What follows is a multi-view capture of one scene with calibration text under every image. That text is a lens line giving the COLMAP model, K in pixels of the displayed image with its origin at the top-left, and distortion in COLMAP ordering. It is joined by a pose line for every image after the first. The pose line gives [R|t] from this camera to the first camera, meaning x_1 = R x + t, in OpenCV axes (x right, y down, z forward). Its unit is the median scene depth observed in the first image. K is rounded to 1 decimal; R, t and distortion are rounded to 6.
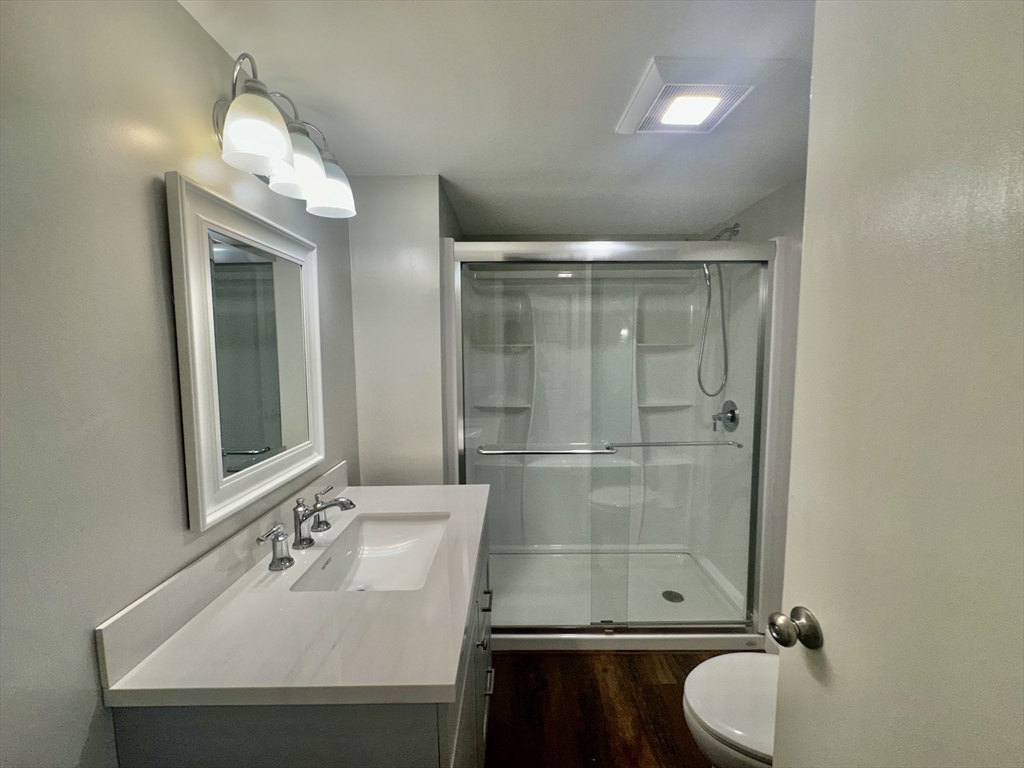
lens RADIAL K [[410.6, 0, 515.6], [0, 410.6, 384.5], [0, 0, 1]] dist [0.000959, 0.000030]
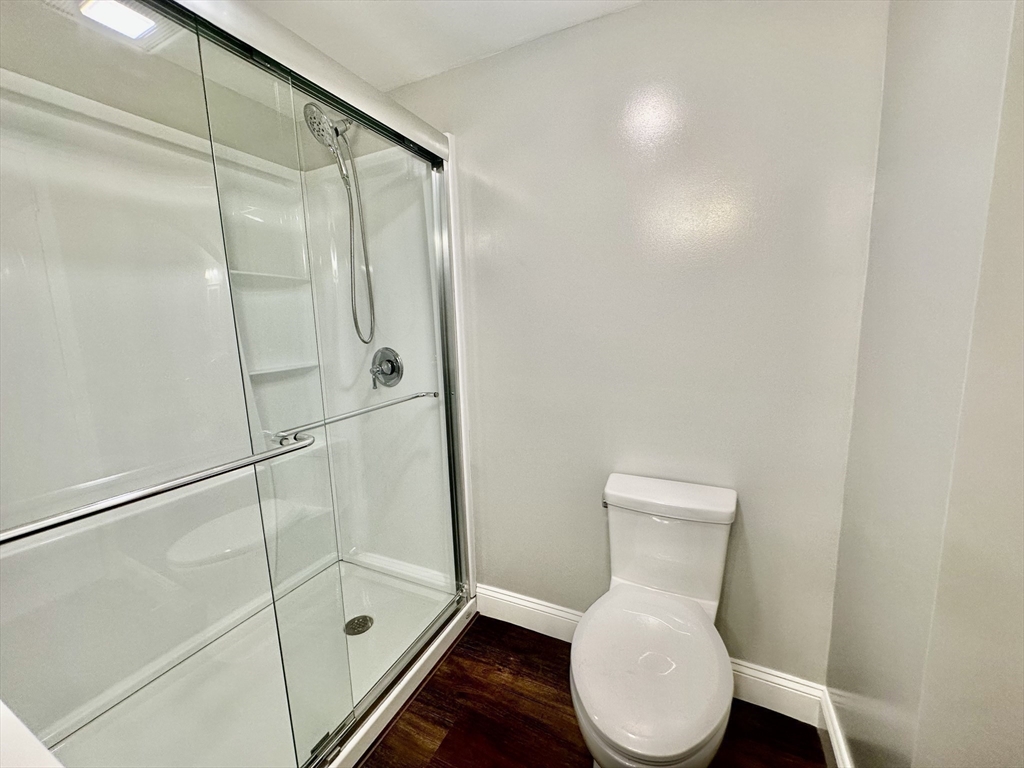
lens RADIAL K [[410.6, 0, 515.6], [0, 410.6, 384.5], [0, 0, 1]] dist [0.000959, 0.000030]
pose [[0.420838, -0.152701, 0.894191, -0.085559], [0.104061, 0.987349, 0.119635, 0.039600], [-0.901148, 0.042704, 0.431404, 0.429138]]
